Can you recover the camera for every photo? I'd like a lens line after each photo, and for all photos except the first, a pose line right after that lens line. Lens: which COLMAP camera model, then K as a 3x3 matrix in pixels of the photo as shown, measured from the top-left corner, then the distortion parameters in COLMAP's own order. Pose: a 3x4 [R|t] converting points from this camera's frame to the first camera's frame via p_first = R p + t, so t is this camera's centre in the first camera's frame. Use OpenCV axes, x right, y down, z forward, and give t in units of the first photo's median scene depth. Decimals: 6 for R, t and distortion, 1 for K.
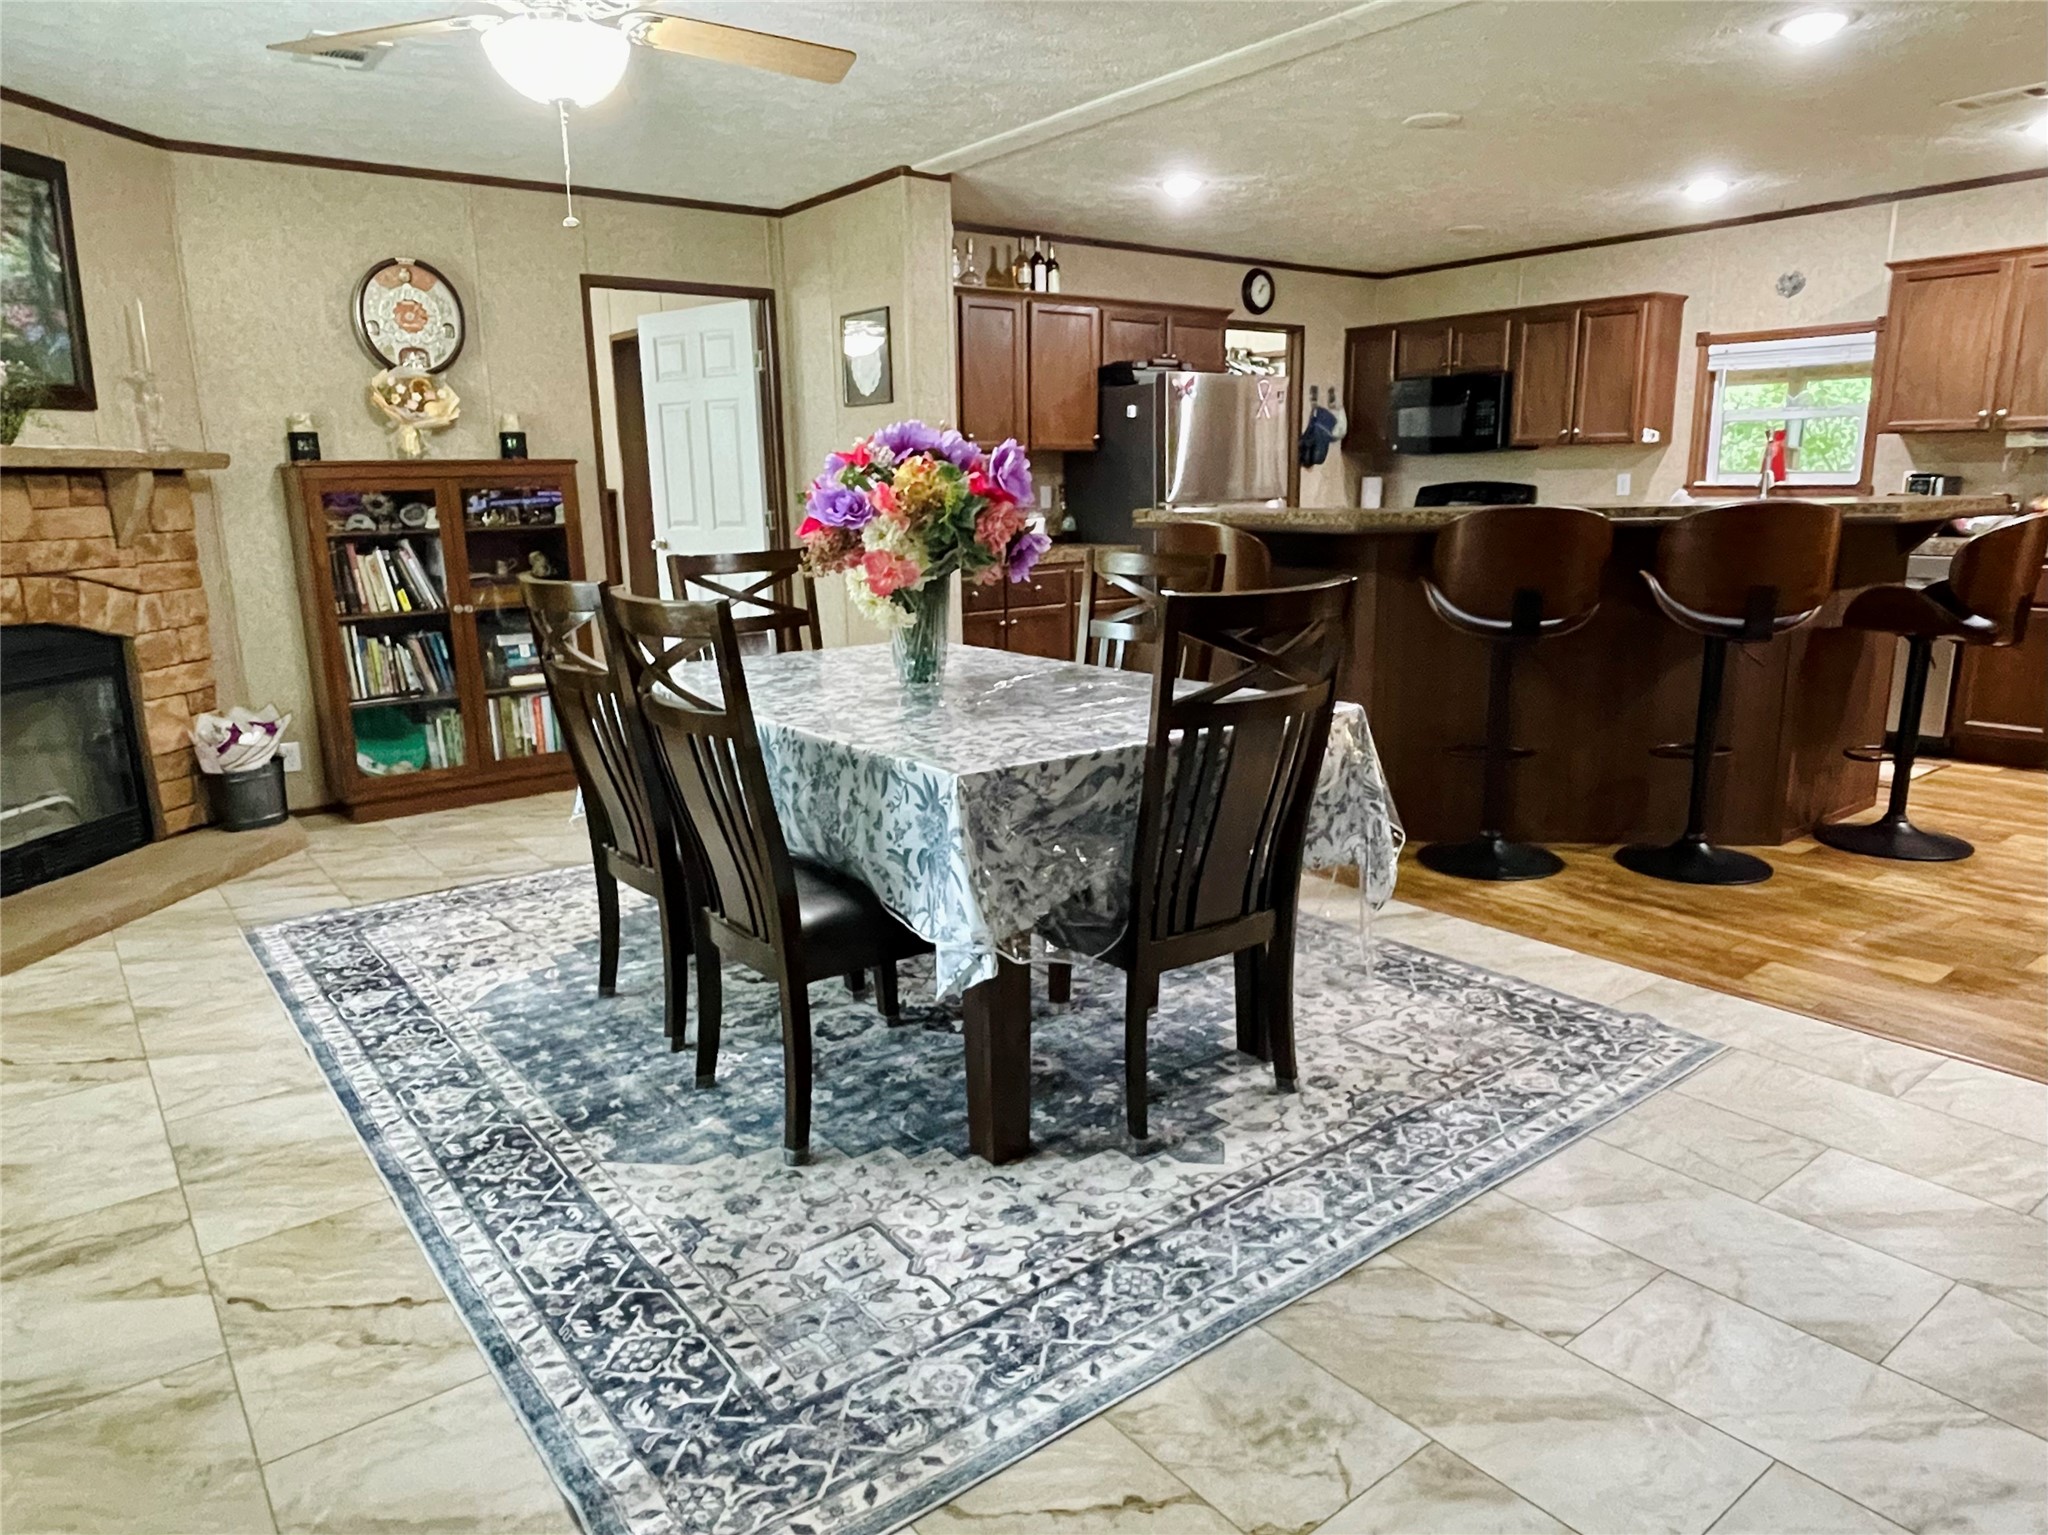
lens RADIAL K [[1342.4, 0, 1024.0], [0, 1342.4, 767.5], [0, 0, 1]] dist [0.000223, -0.005515]
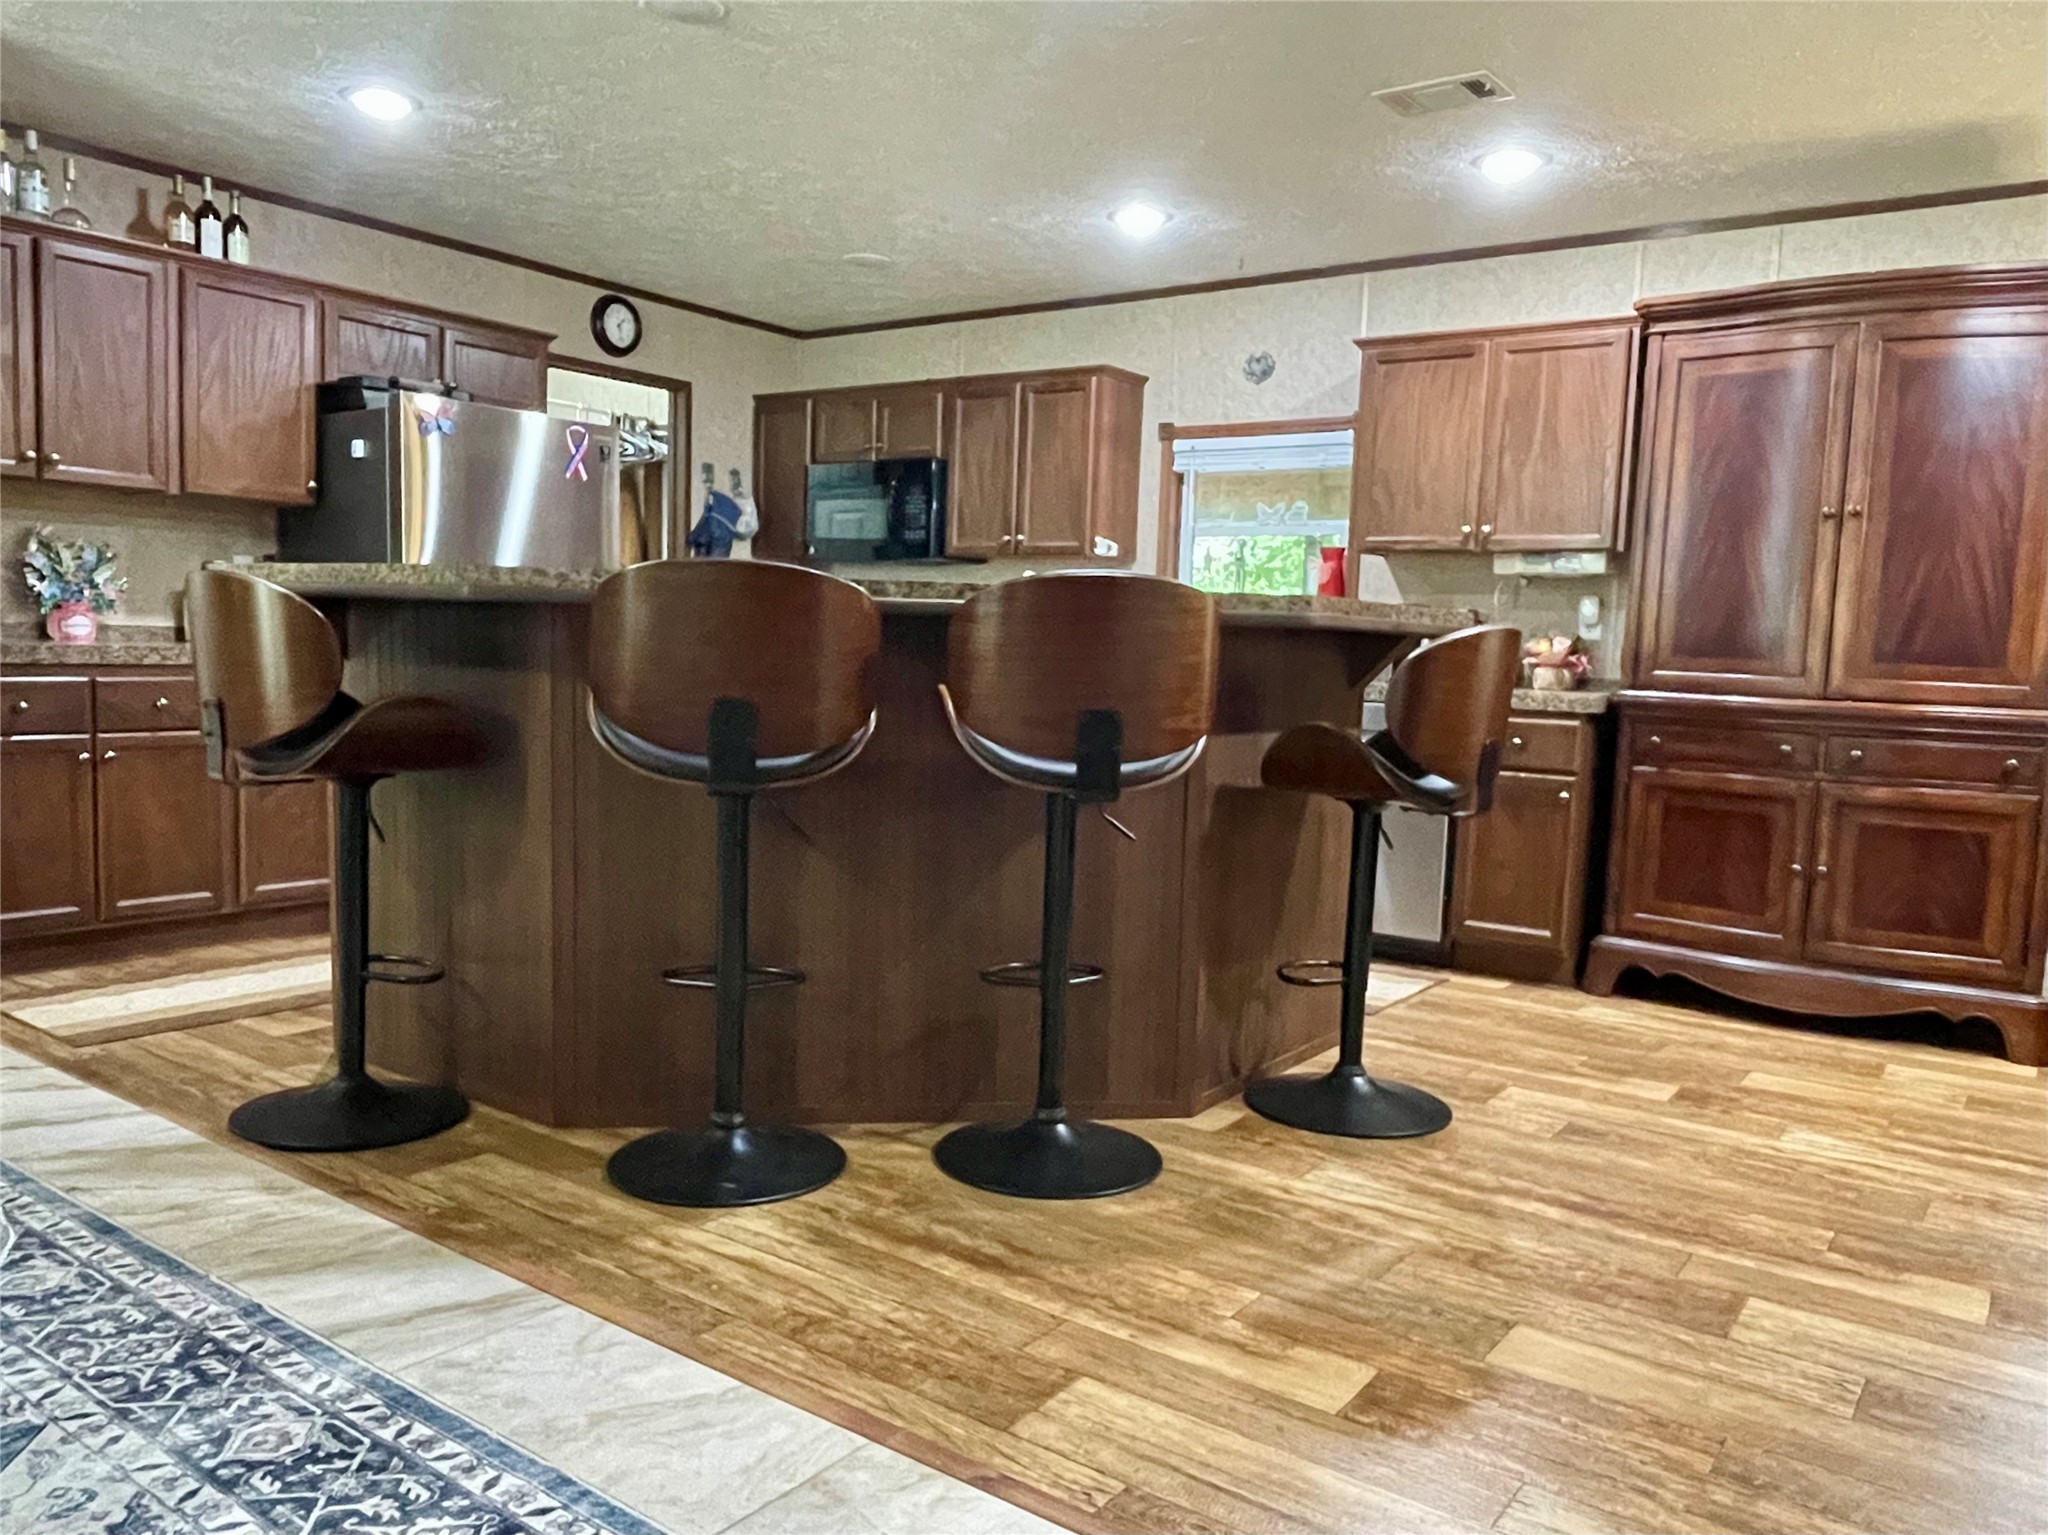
lens RADIAL K [[1515.7, 0, 1024.0], [0, 1515.7, 767.5], [0, 0, 1]] dist [0.027983, -0.050575]
pose [[0.959260, 0.029449, 0.280985, 0.289034], [0.005620, 0.992367, -0.123195, -0.021614], [-0.282468, 0.119755, 0.951772, 0.316195]]
